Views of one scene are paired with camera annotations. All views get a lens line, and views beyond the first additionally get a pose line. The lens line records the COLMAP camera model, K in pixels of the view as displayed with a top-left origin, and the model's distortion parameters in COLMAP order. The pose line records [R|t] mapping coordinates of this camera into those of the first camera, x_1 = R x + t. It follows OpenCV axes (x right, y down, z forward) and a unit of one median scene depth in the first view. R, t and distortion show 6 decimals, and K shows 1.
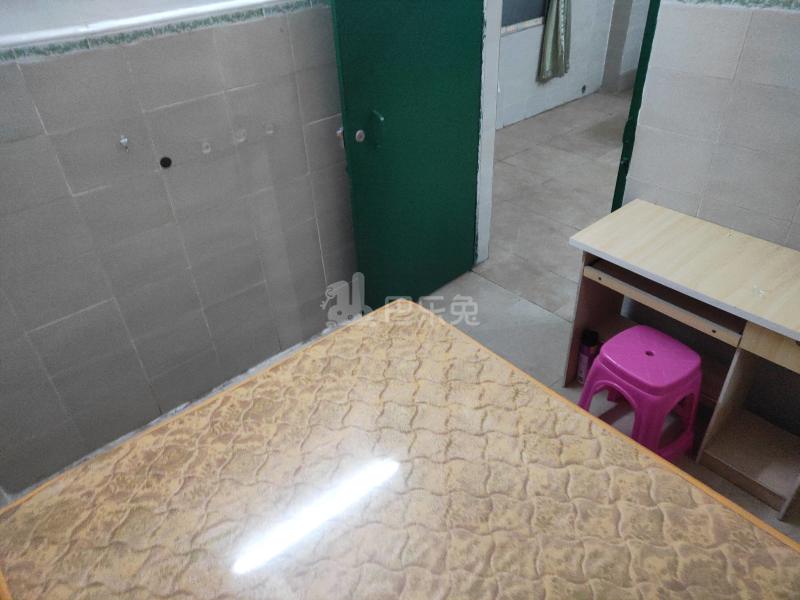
lens RADIAL K [[590.5, 0, 400.0], [0, 590.5, 300.0], [0, 0, 1]] dist [0.000759, 0.032039]
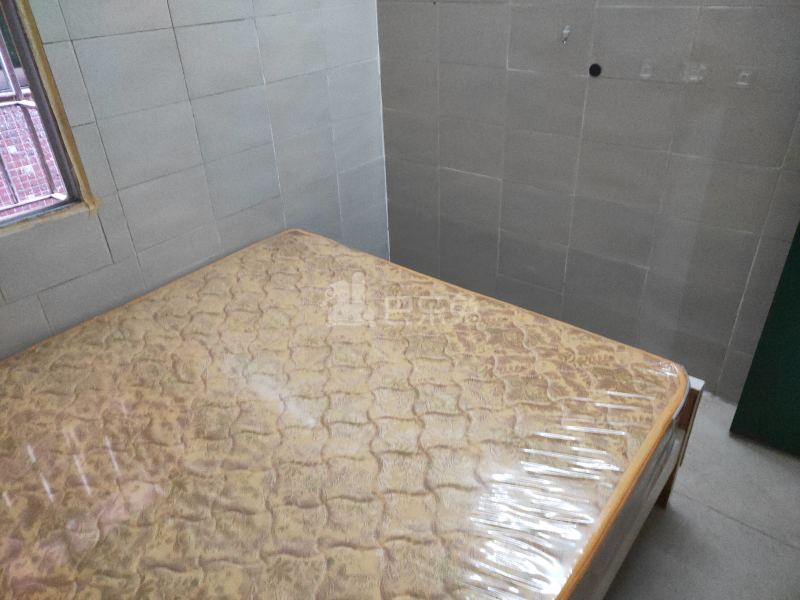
lens RADIAL K [[585.9, 0, 411.4], [0, 585.9, 304.9], [0, 0, 1]] dist [-0.003400, 0.026418]
pose [[0.167481, 0.539832, -0.824943, 0.665333], [-0.539071, 0.750738, 0.381831, -0.206126], [0.825441, 0.380754, 0.416742, 0.708465]]
